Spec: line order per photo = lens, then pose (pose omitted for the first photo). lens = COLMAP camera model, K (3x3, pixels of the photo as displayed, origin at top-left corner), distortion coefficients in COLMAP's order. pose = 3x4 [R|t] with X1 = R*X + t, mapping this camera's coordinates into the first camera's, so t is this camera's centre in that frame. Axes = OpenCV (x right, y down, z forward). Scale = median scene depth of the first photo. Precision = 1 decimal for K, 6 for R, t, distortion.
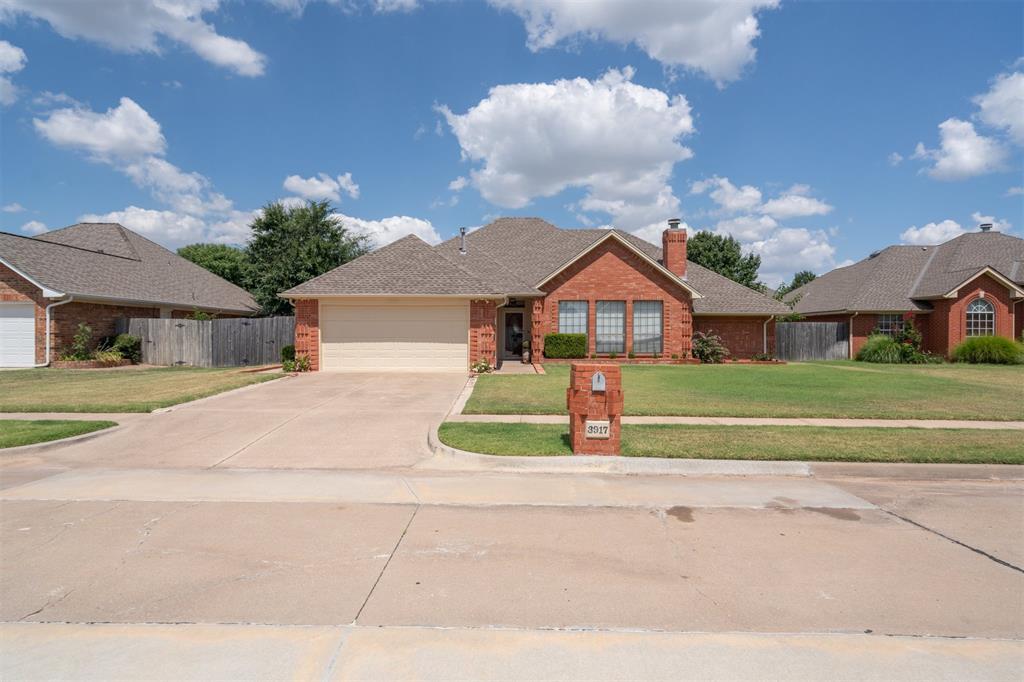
lens RADIAL K [[588.1, 0, 512.7], [0, 588.1, 340.0], [0, 0, 1]] dist [0.007111, 0.000416]
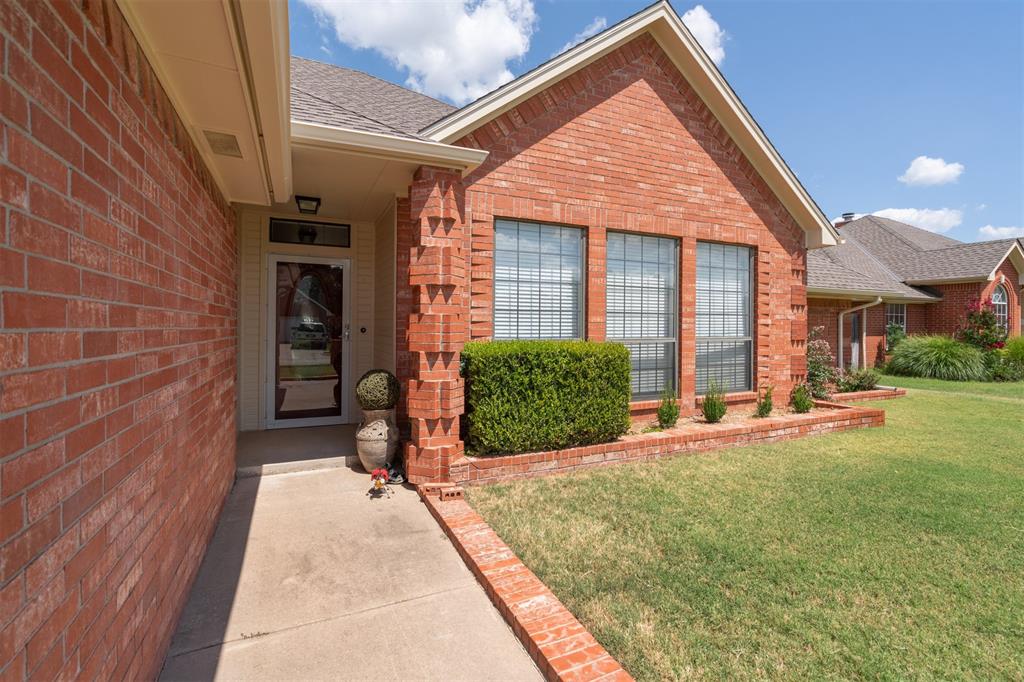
lens RADIAL K [[472.1, 0, 515.3], [0, 472.1, 325.6], [0, 0, 1]] dist [-0.007295, 0.002247]
pose [[0.903336, 0.003240, 0.428922, -0.005891], [0.001390, 0.999944, -0.010480, -0.014630], [-0.428932, 0.010063, 0.903281, 0.796819]]
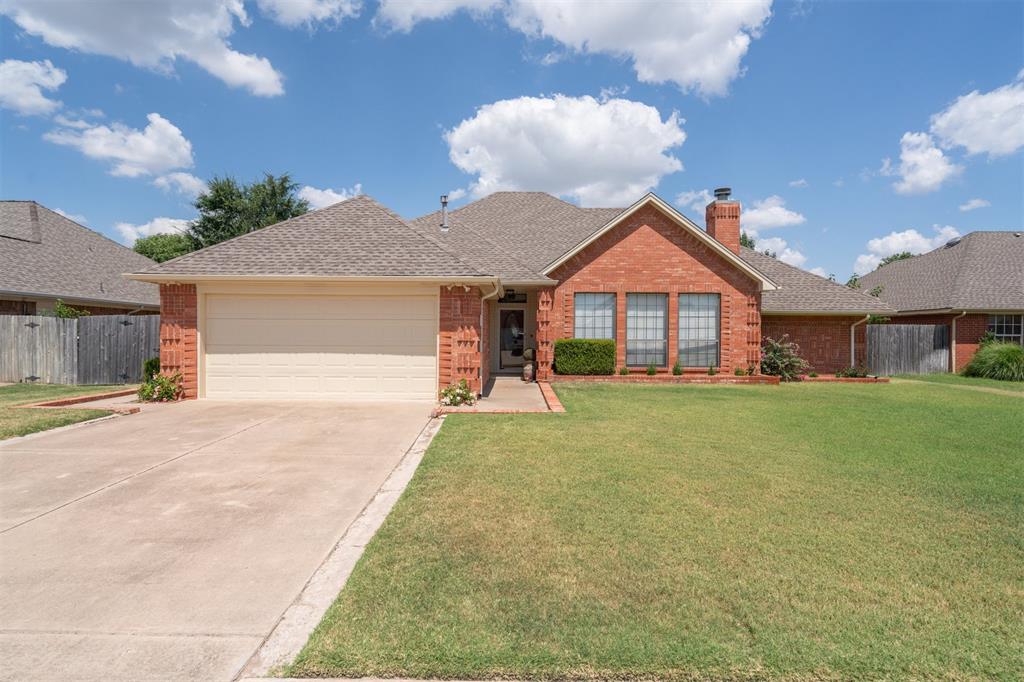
lens RADIAL K [[539.0, 0, 509.4], [0, 539.0, 336.7], [0, 0, 1]] dist [0.002628, 0.001416]
pose [[0.999982, 0.004736, -0.003668, 0.002255], [-0.004754, 0.999976, -0.005021, -0.009754], [0.003644, 0.005038, 0.999981, 0.344689]]
